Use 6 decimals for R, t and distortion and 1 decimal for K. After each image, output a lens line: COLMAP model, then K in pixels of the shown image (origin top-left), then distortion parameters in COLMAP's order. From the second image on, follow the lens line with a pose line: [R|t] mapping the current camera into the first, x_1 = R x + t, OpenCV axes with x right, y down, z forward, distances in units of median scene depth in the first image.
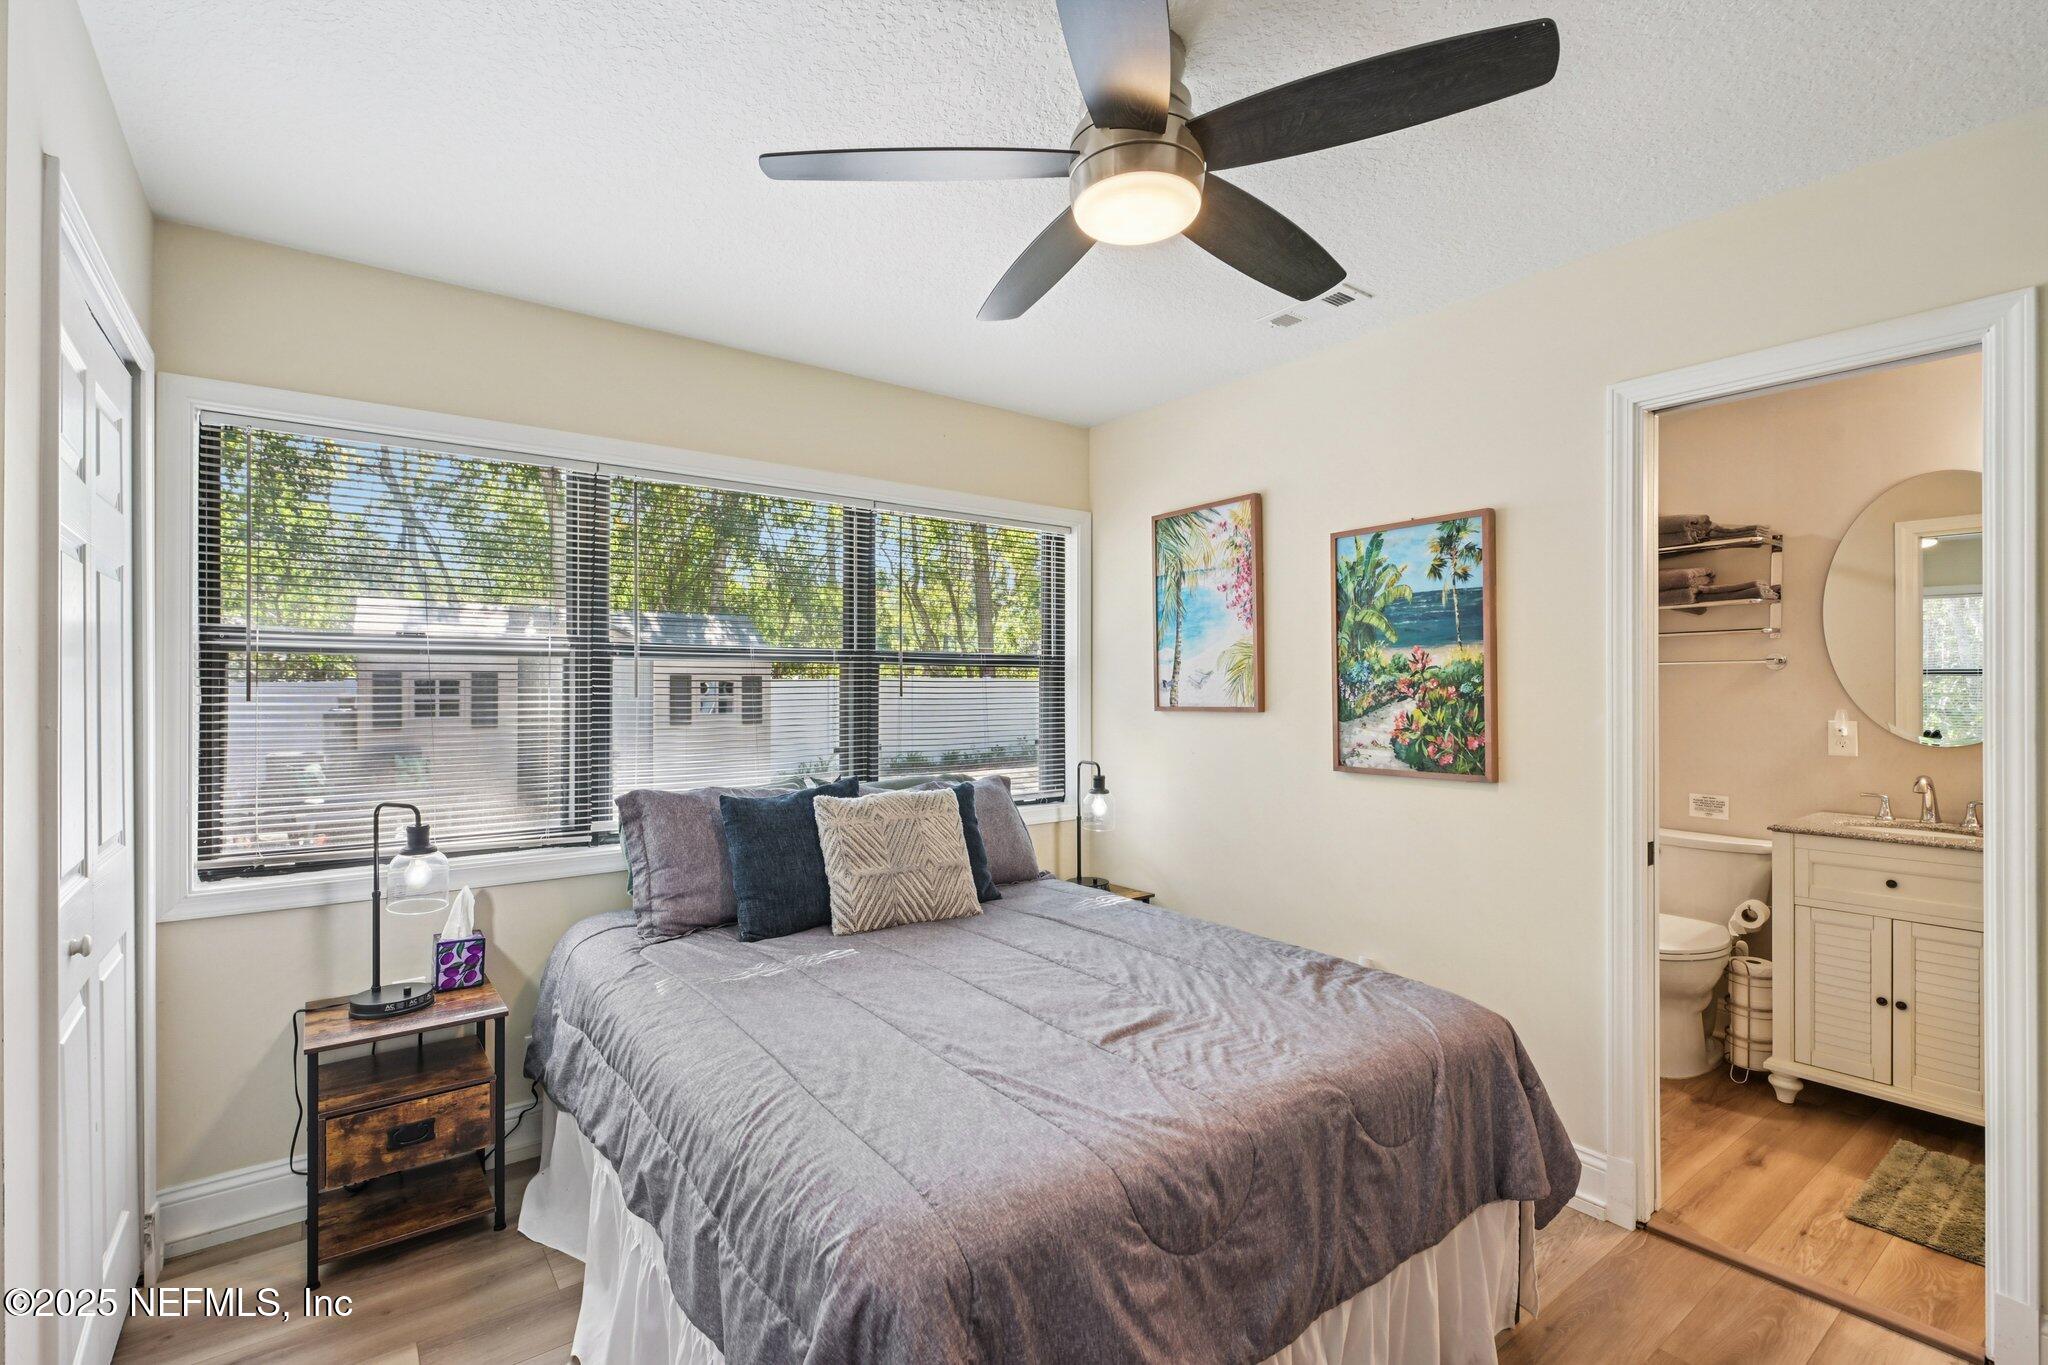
lens RADIAL K [[929.3, 0, 1084.3], [0, 929.3, 686.7], [0, 0, 1]] dist [0.000466, -0.000223]
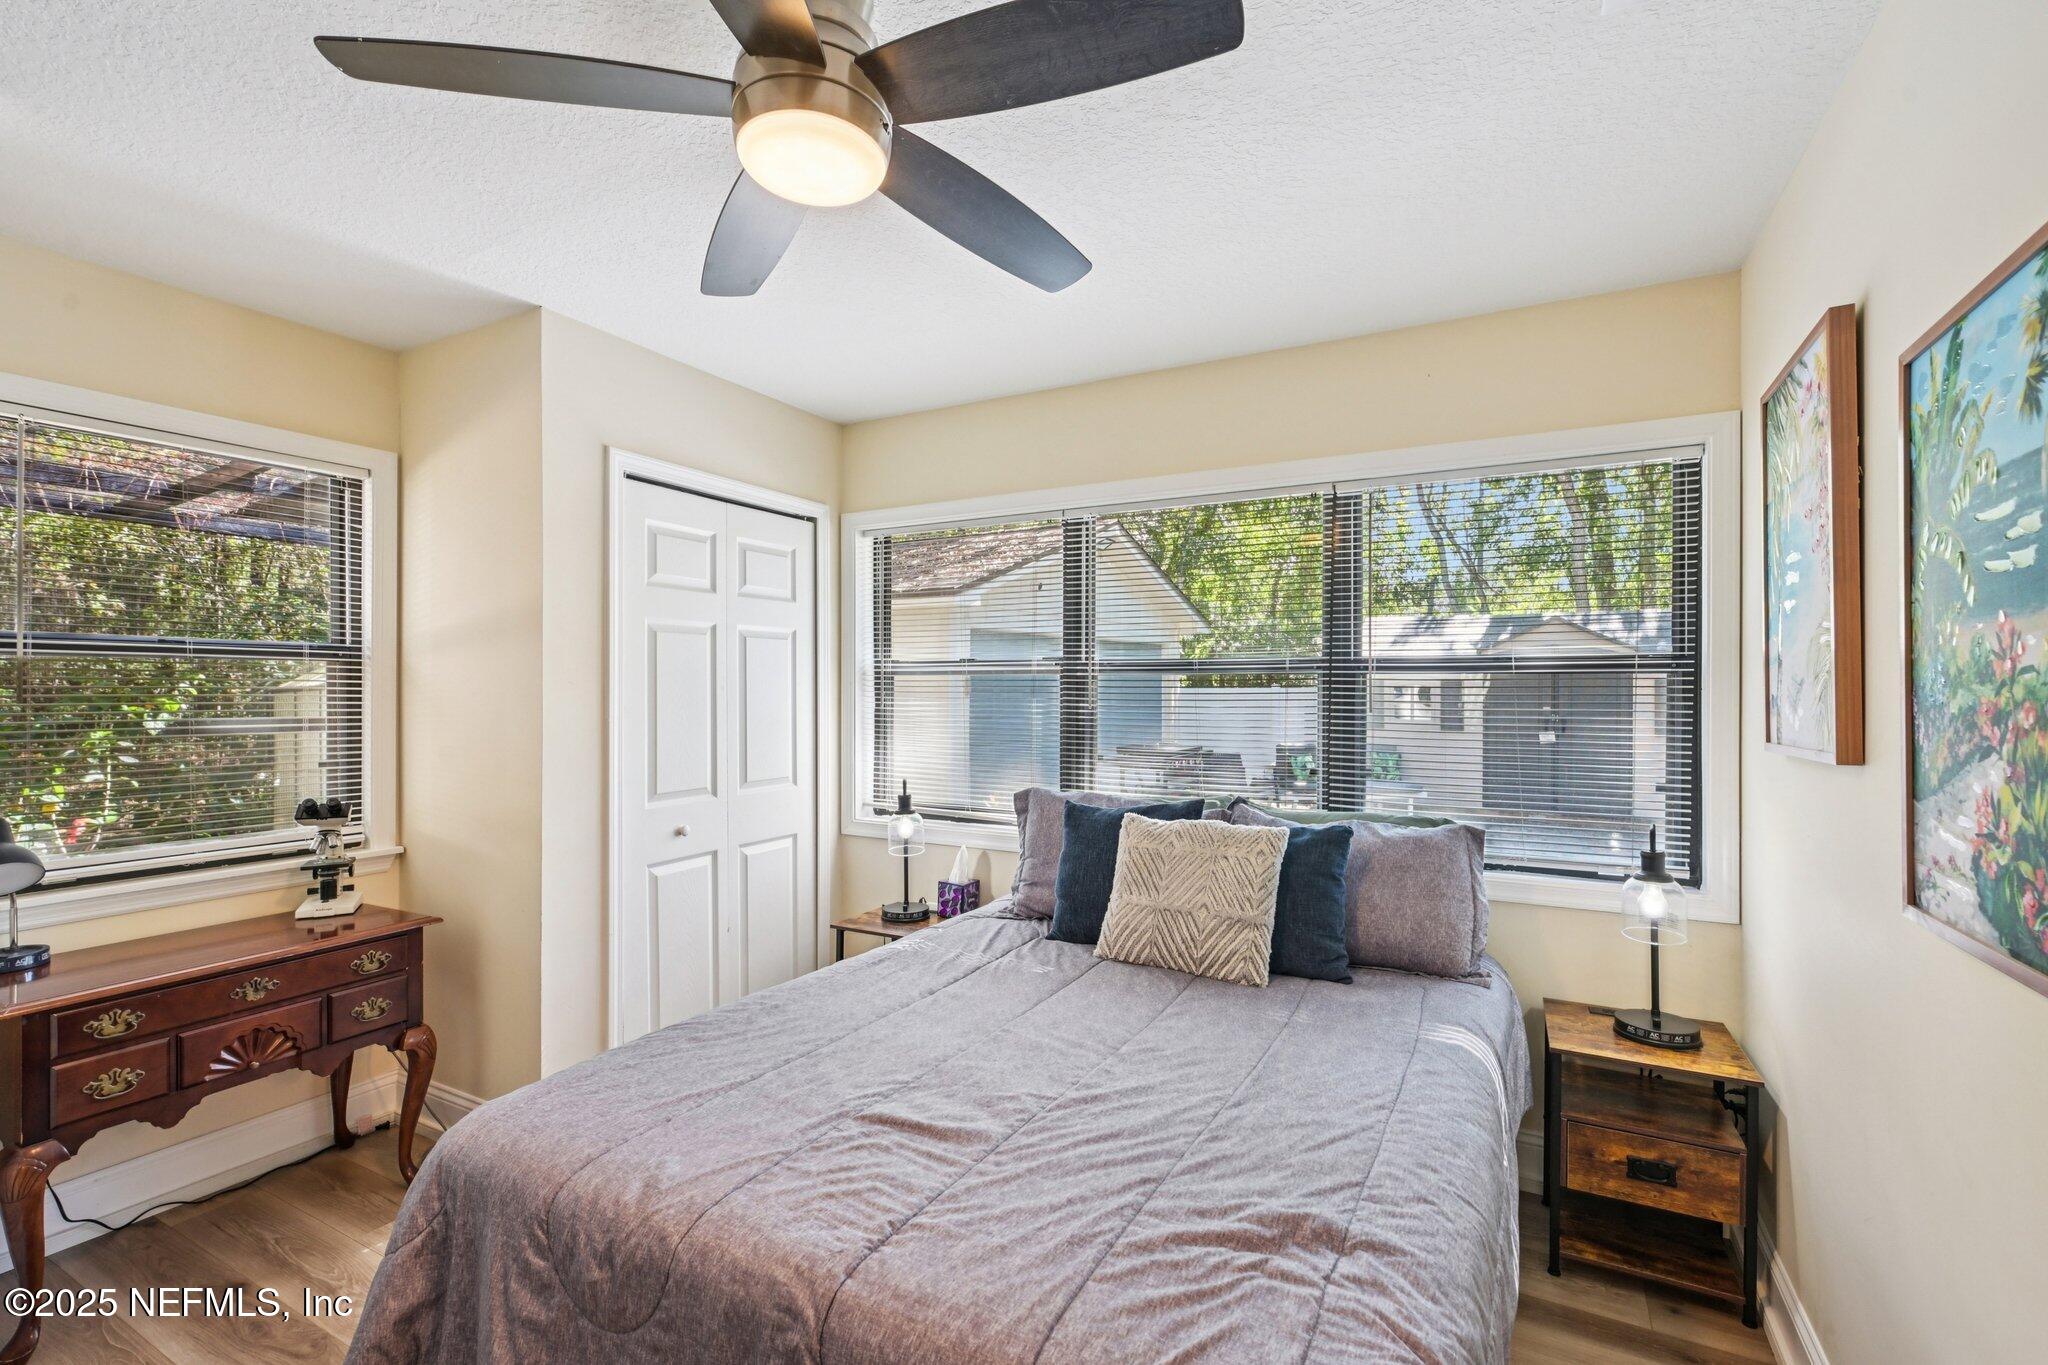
lens RADIAL K [[929.3, 0, 1024.8], [0, 929.3, 687.6], [0, 0, 1]] dist [0.000466, -0.000223]
pose [[0.374632, 0.000107, -0.927173, 0.671419], [-0.003169, 0.999994, -0.001165, -0.014673], [0.927168, 0.003375, 0.374631, 0.618260]]
